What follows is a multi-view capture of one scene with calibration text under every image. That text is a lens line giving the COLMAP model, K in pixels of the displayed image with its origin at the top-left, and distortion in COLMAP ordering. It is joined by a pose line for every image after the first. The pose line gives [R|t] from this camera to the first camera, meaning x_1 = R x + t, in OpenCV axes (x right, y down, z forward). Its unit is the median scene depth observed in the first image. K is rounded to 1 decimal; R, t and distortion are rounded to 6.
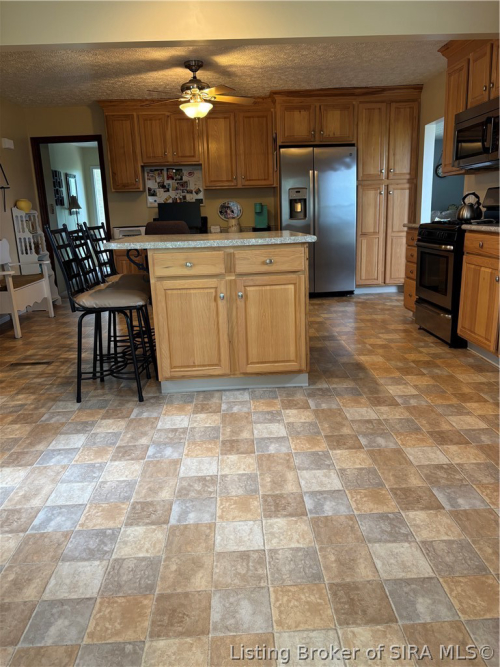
lens RADIAL K [[503.2, 0, 250.0], [0, 503.2, 333.3], [0, 0, 1]] dist [0.021850, -0.010691]
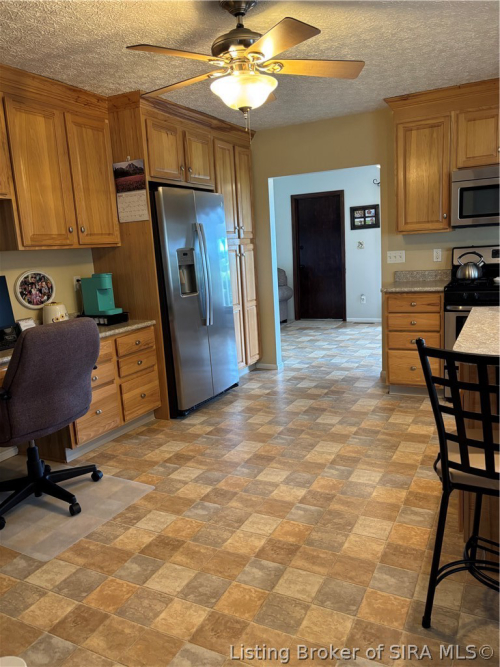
lens RADIAL K [[503.2, 0, 240.4], [0, 503.2, 348.8], [0, 0, 1]] dist [0.021850, -0.010691]
pose [[0.502652, -0.170173, 0.847575, -0.569822], [0.242181, 0.968895, 0.050906, -0.224226], [-0.829873, 0.179679, 0.528229, 0.779061]]
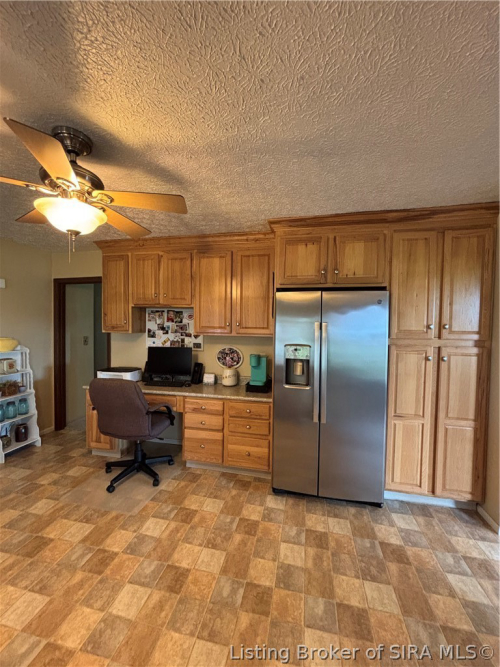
lens RADIAL K [[269.8, 0, 252.5], [0, 269.8, 337.1], [0, 0, 1]] dist [0.008088, -0.001663]
pose [[0.968394, 0.058359, -0.242503, 0.157232], [-0.103640, 0.978487, -0.178389, -0.282568], [0.226876, 0.197884, 0.953609, 0.782672]]
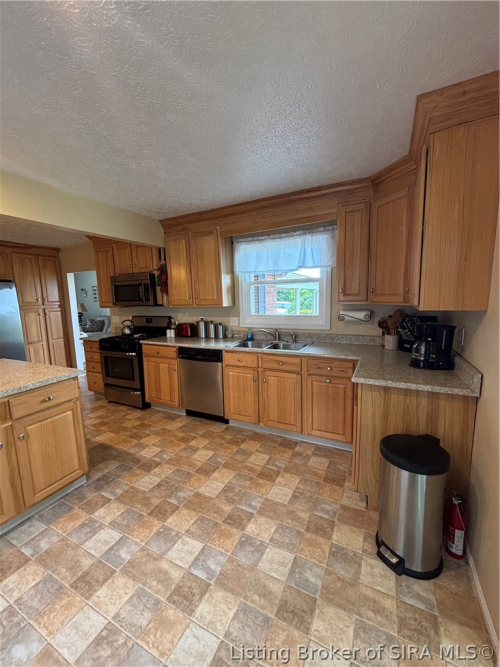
lens RADIAL K [[269.8, 0, 247.9], [0, 269.8, 331.5], [0, 0, 1]] dist [0.008088, -0.001663]
pose [[0.485469, -0.087230, 0.869891, -0.169714], [0.210965, 0.977294, -0.019736, -0.114437], [-0.848418, 0.193098, 0.492848, 0.155711]]
